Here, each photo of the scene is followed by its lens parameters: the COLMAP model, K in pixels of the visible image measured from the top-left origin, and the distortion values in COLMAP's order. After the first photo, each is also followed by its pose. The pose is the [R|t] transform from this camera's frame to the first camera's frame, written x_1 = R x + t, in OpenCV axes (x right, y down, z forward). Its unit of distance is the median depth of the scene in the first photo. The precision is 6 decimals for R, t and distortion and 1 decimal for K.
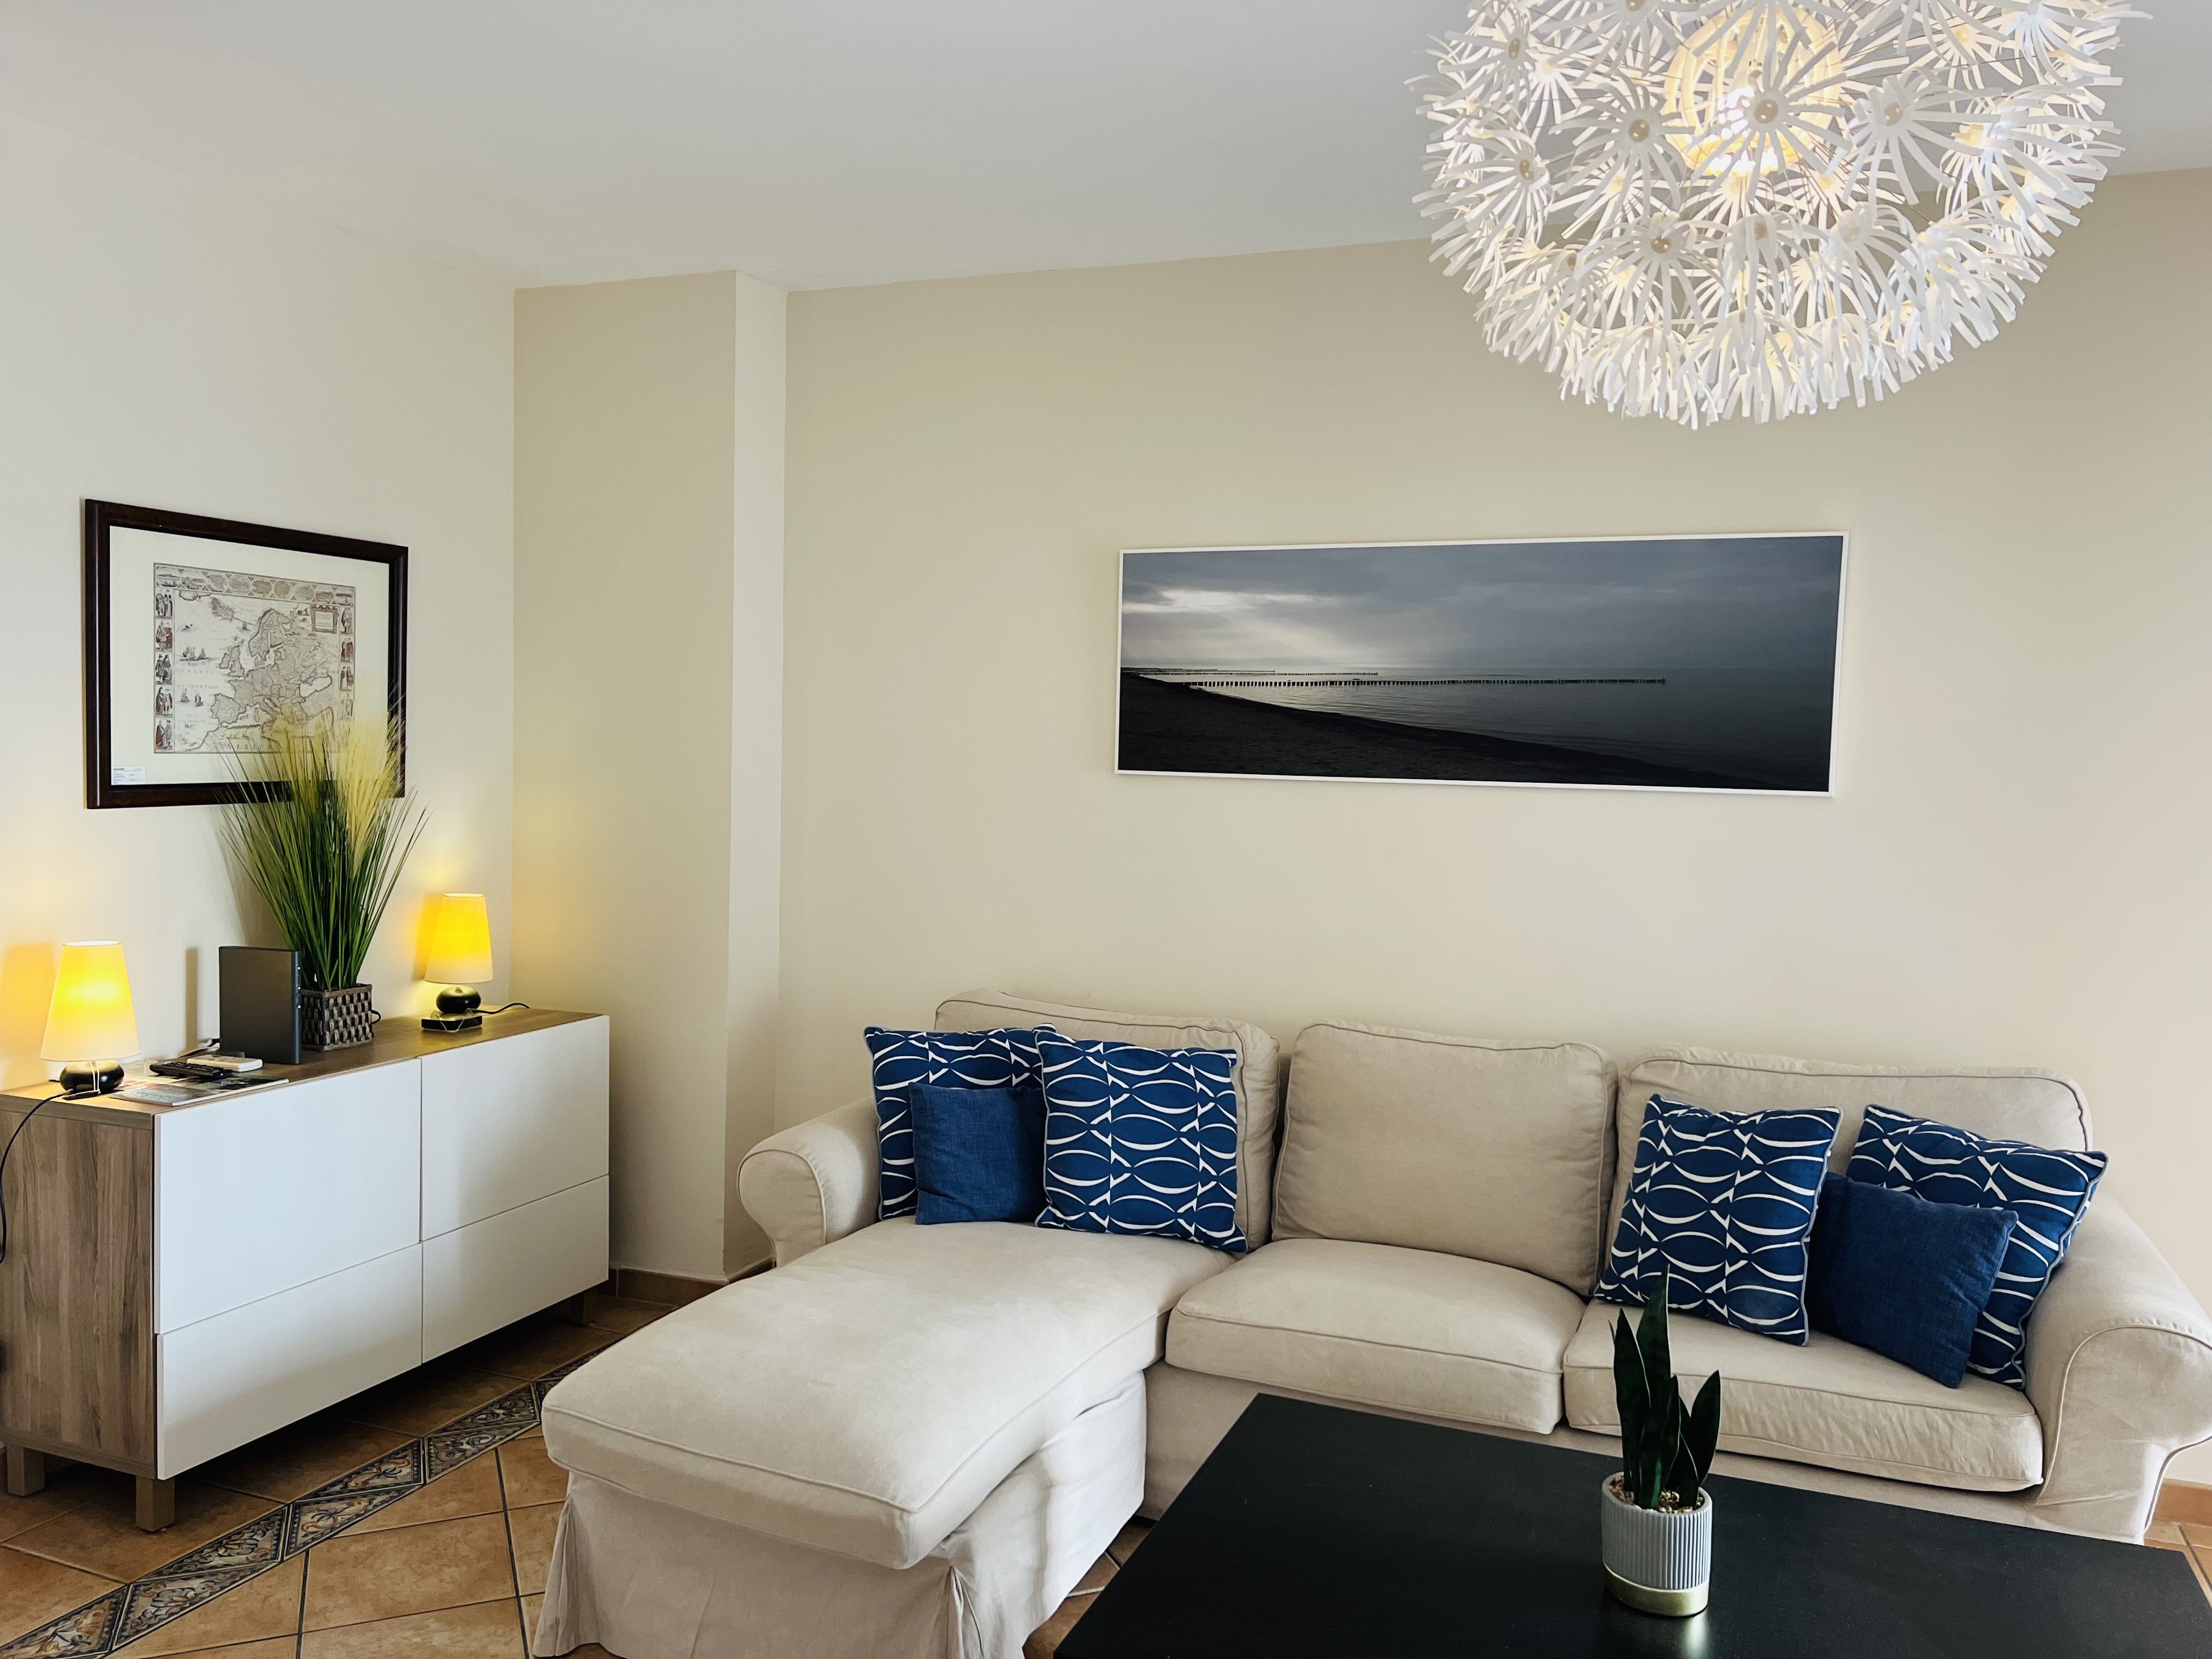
lens RADIAL K [[1641.3, 0, 1102.0], [0, 1641.3, 831.4], [0, 0, 1]] dist [0.130086, -0.196363]
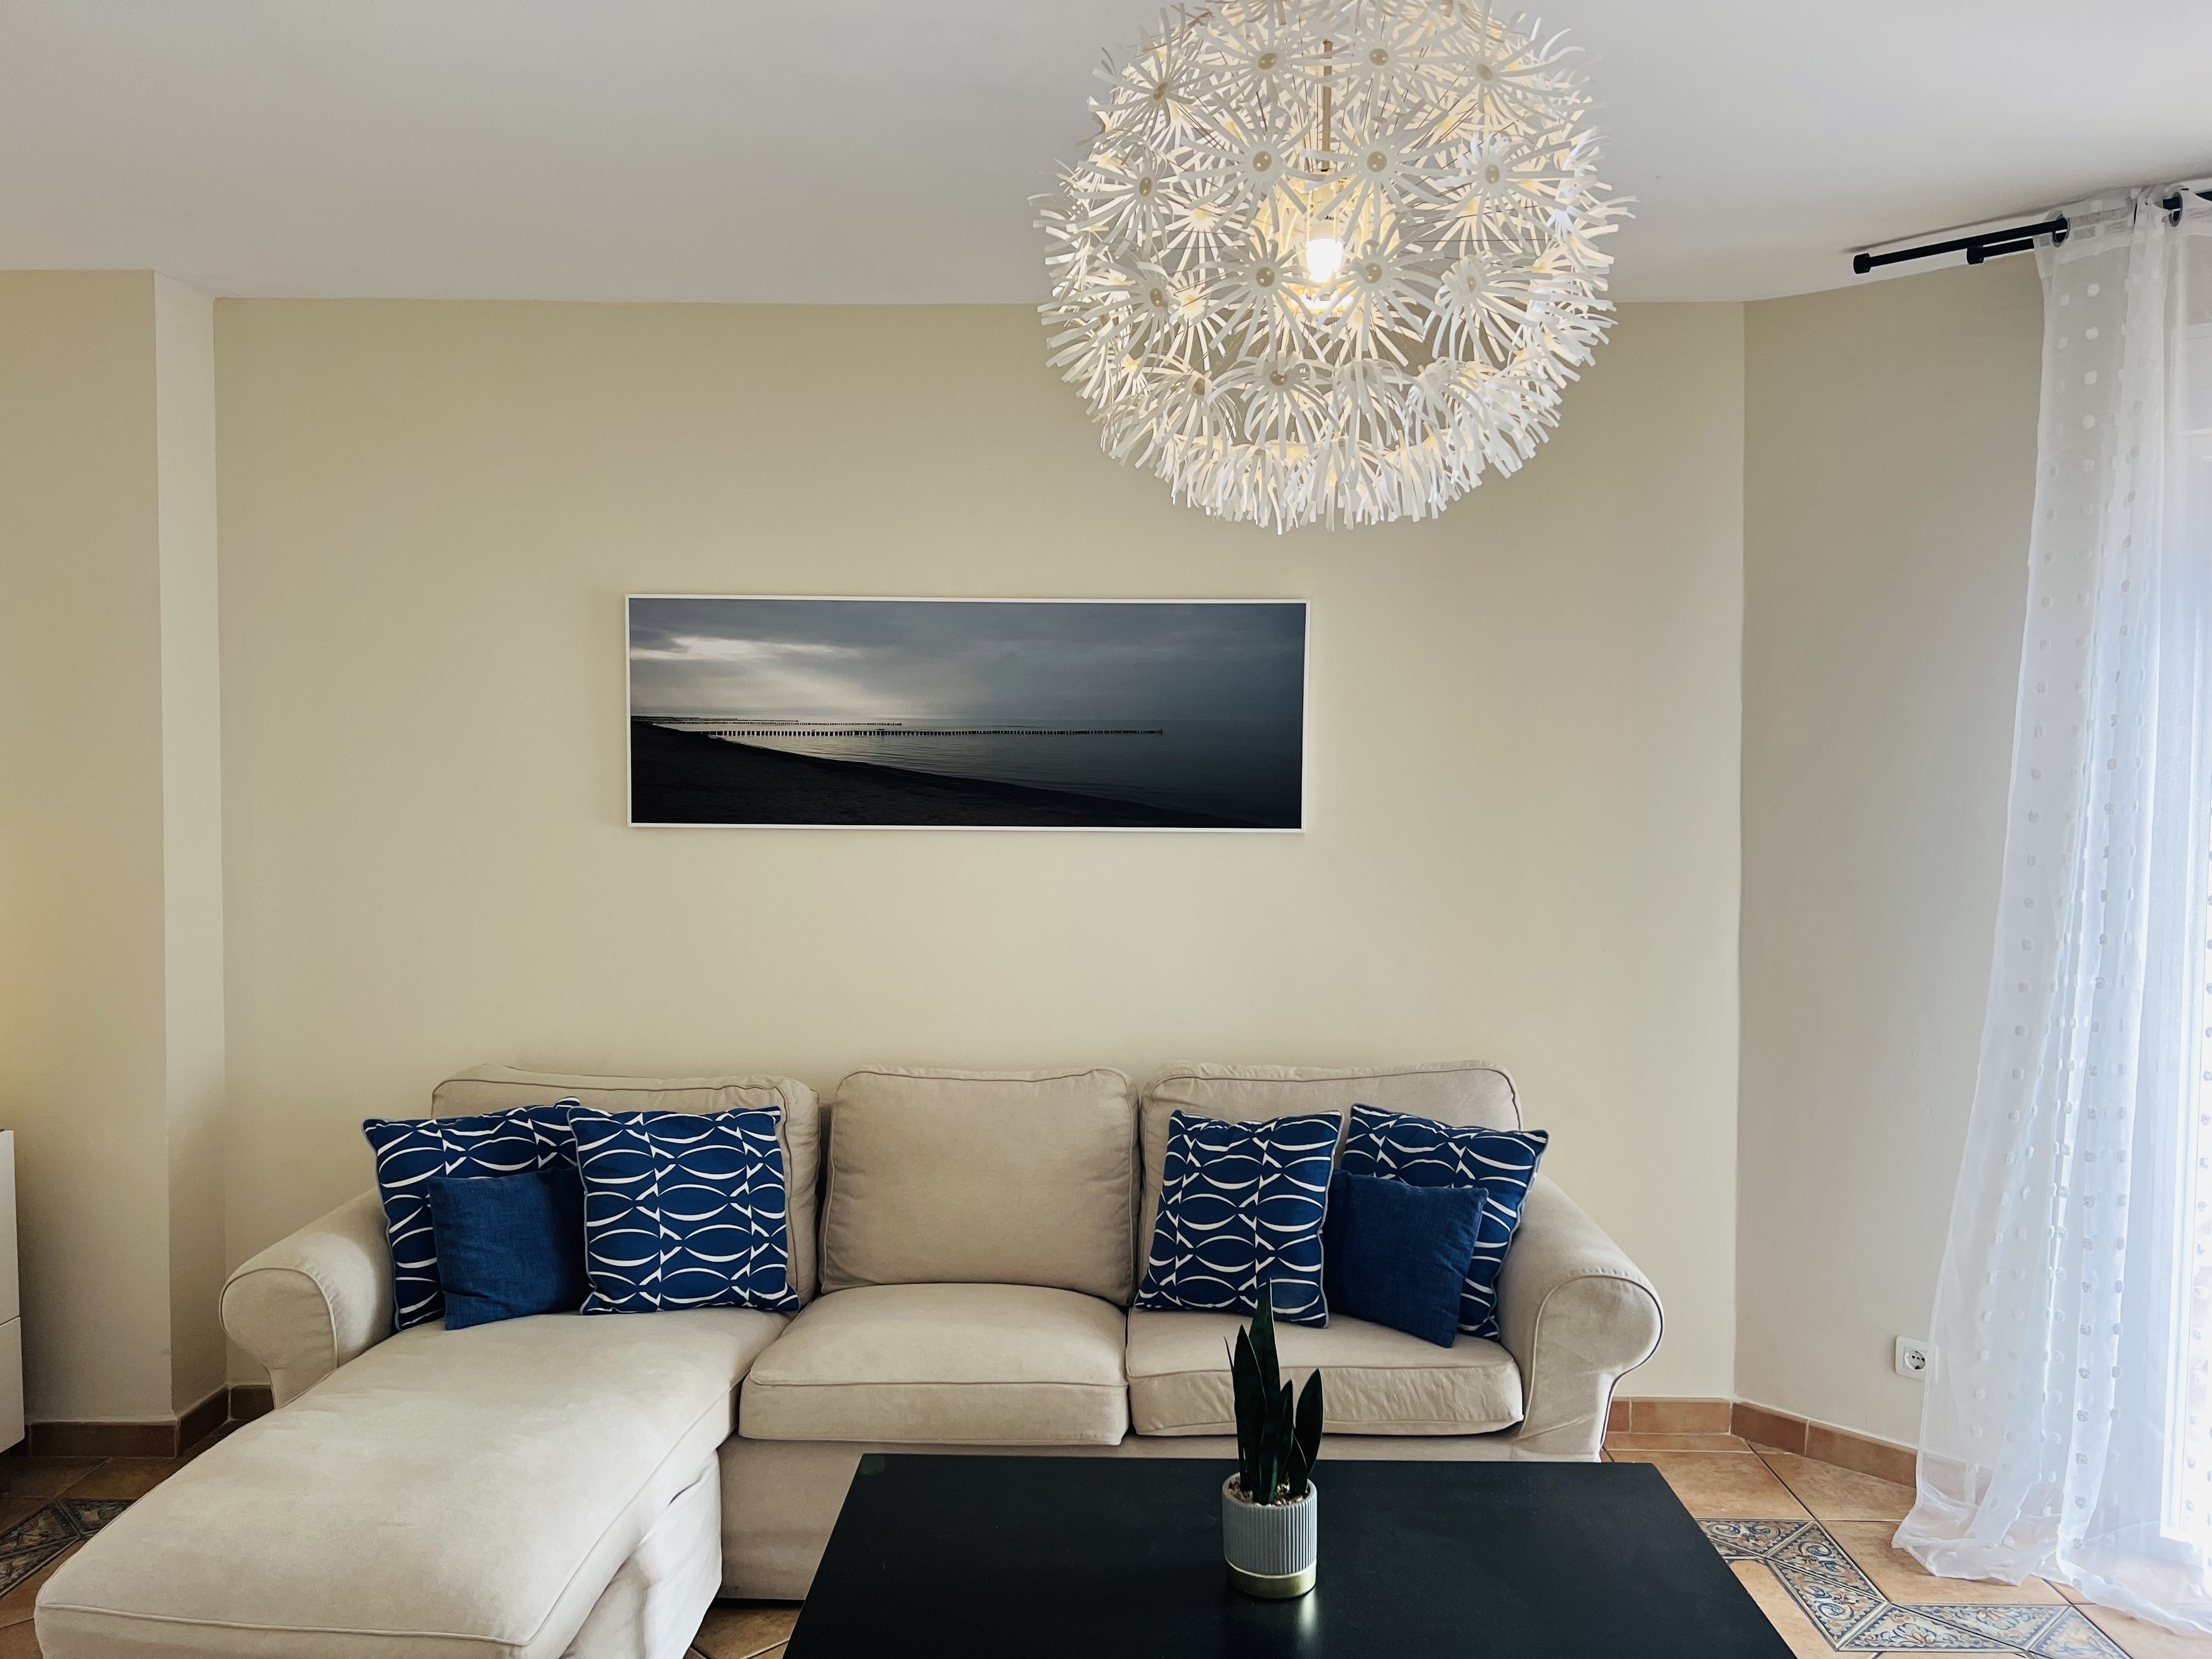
lens RADIAL K [[1643.9, 0, 1105.5], [0, 1643.9, 837.6], [0, 0, 1]] dist [0.056967, -0.063083]
pose [[0.936273, -0.033972, 0.349627, -0.080123], [0.036406, 0.999337, -0.000390, -0.022070], [-0.349382, 0.013094, 0.936889, 0.003803]]
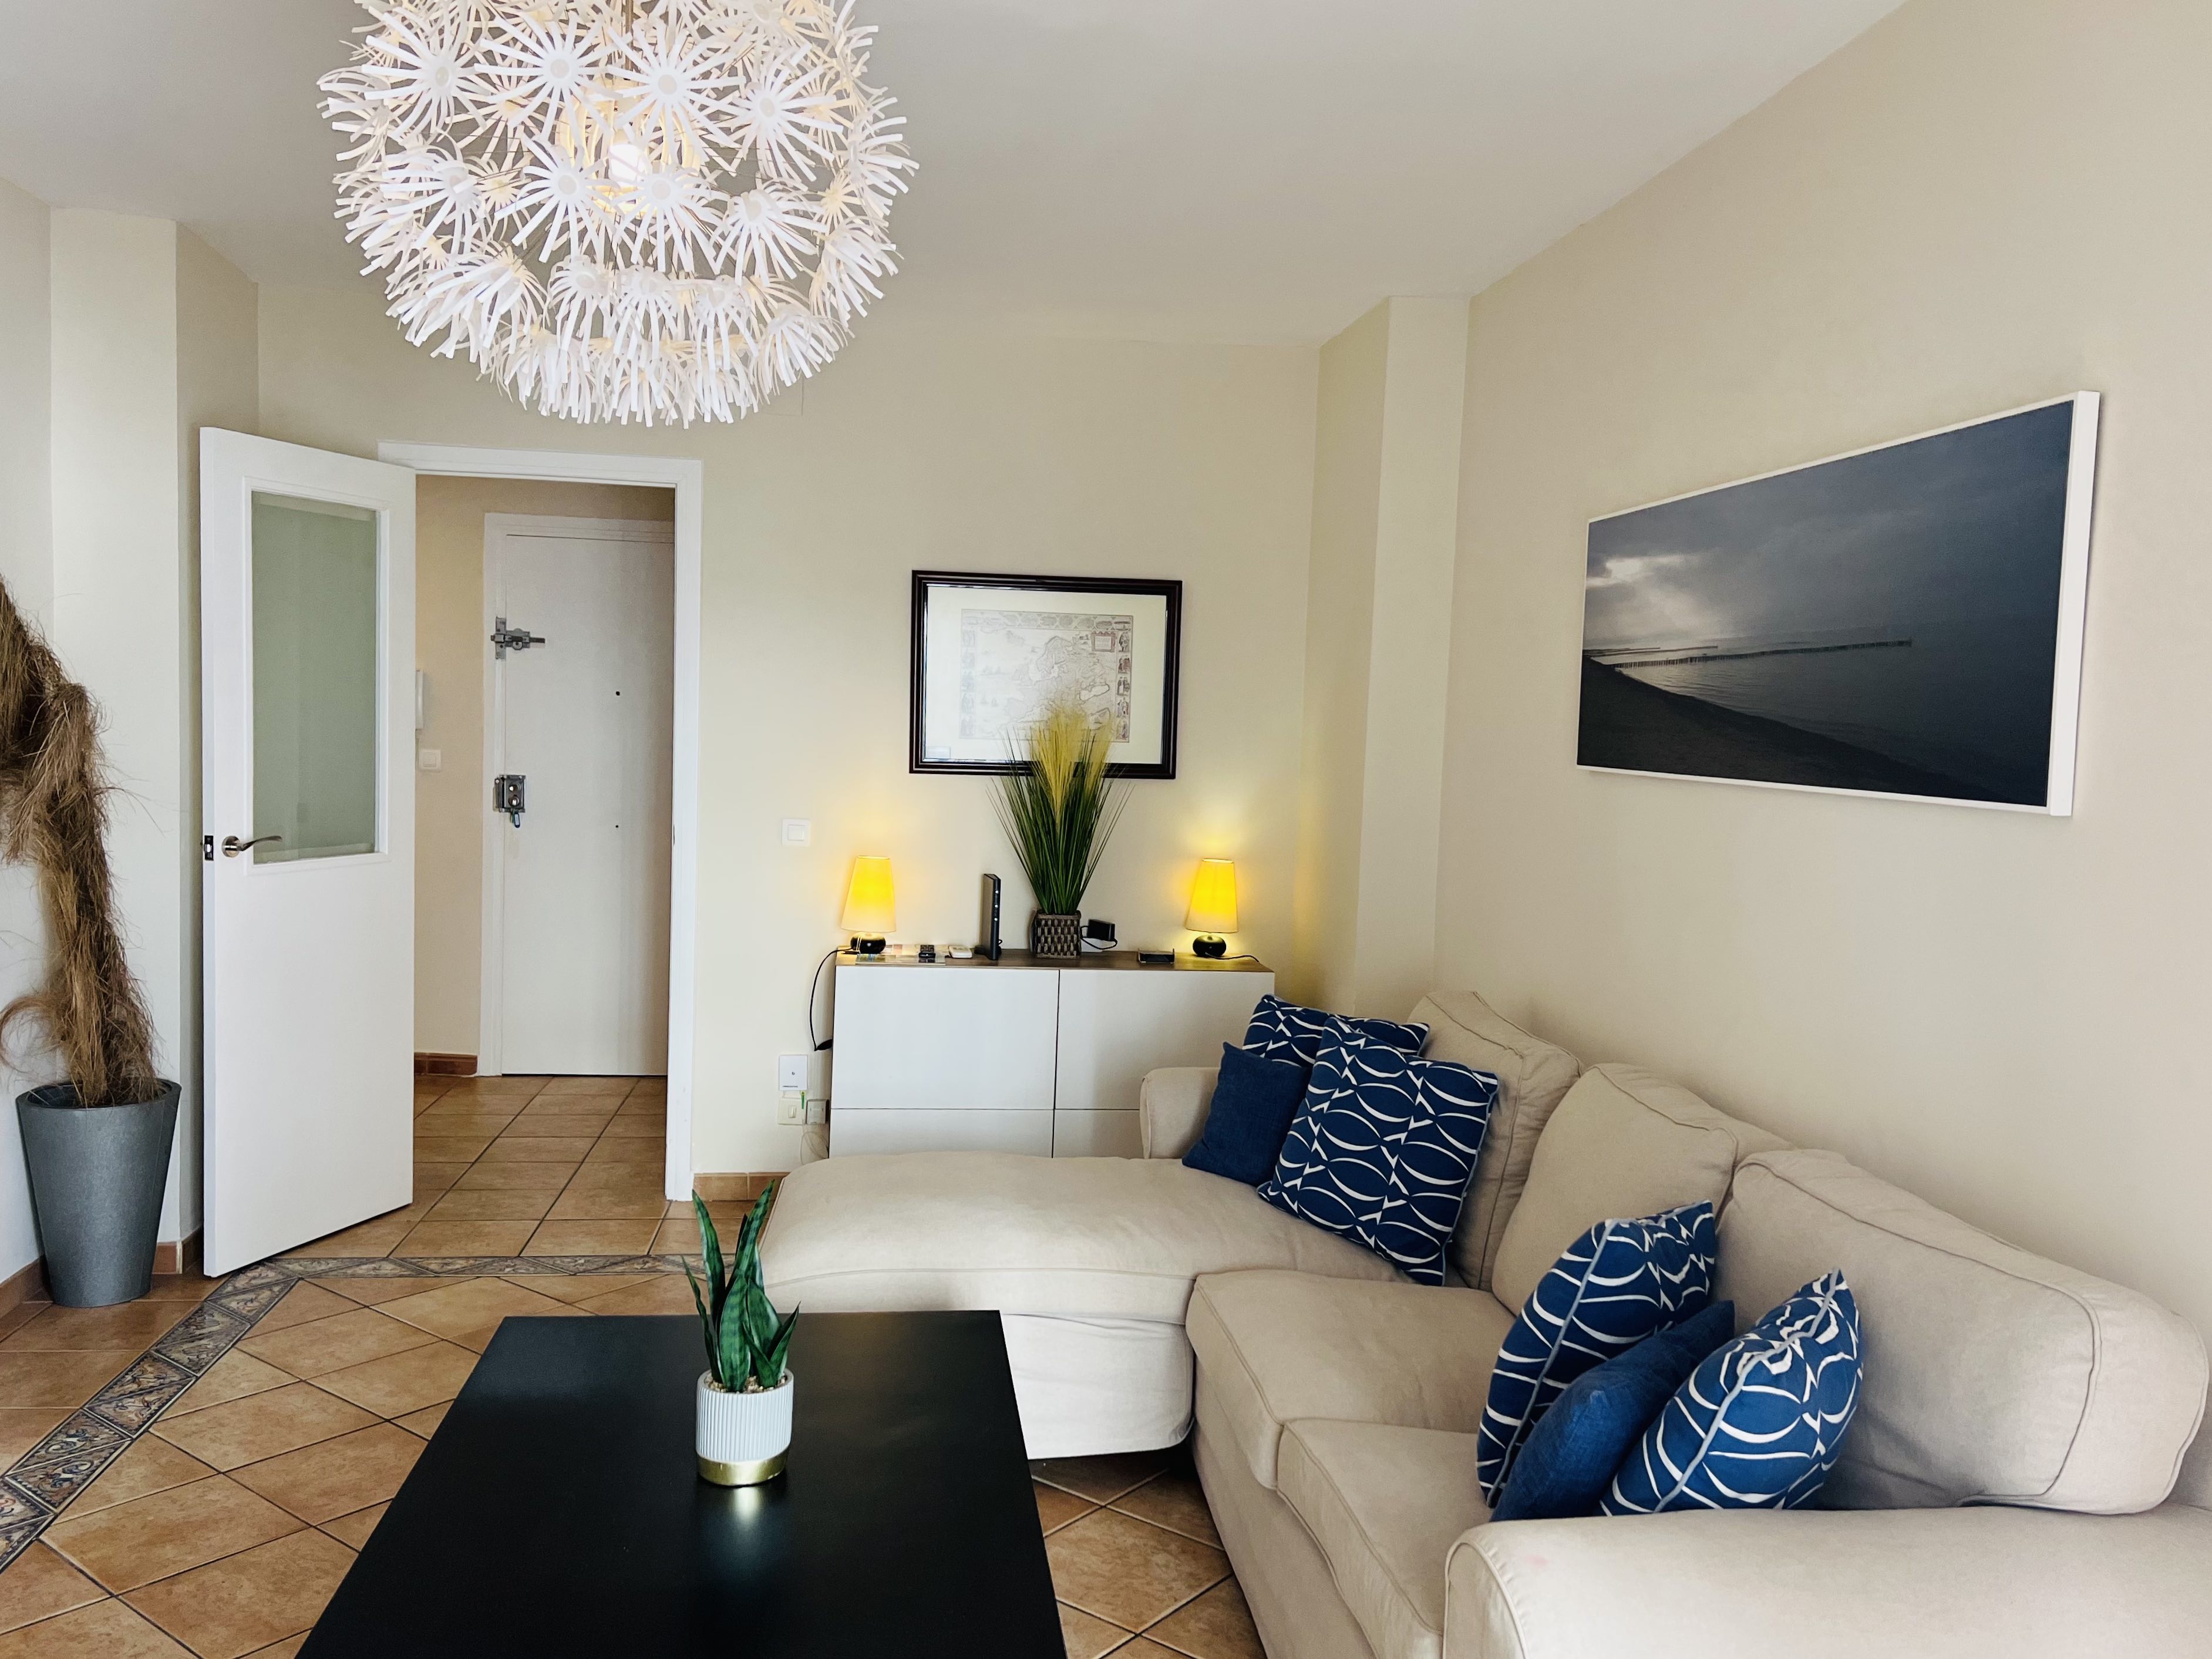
lens RADIAL K [[1769.1, 0, 1106.0], [0, 1769.1, 829.5], [0, 0, 1]] dist [0.063109, -0.085231]
pose [[0.479162, 0.047756, -0.876426, 0.866205], [-0.066560, 0.997621, 0.017969, -0.003224], [0.875199, 0.049725, 0.481201, 0.365993]]
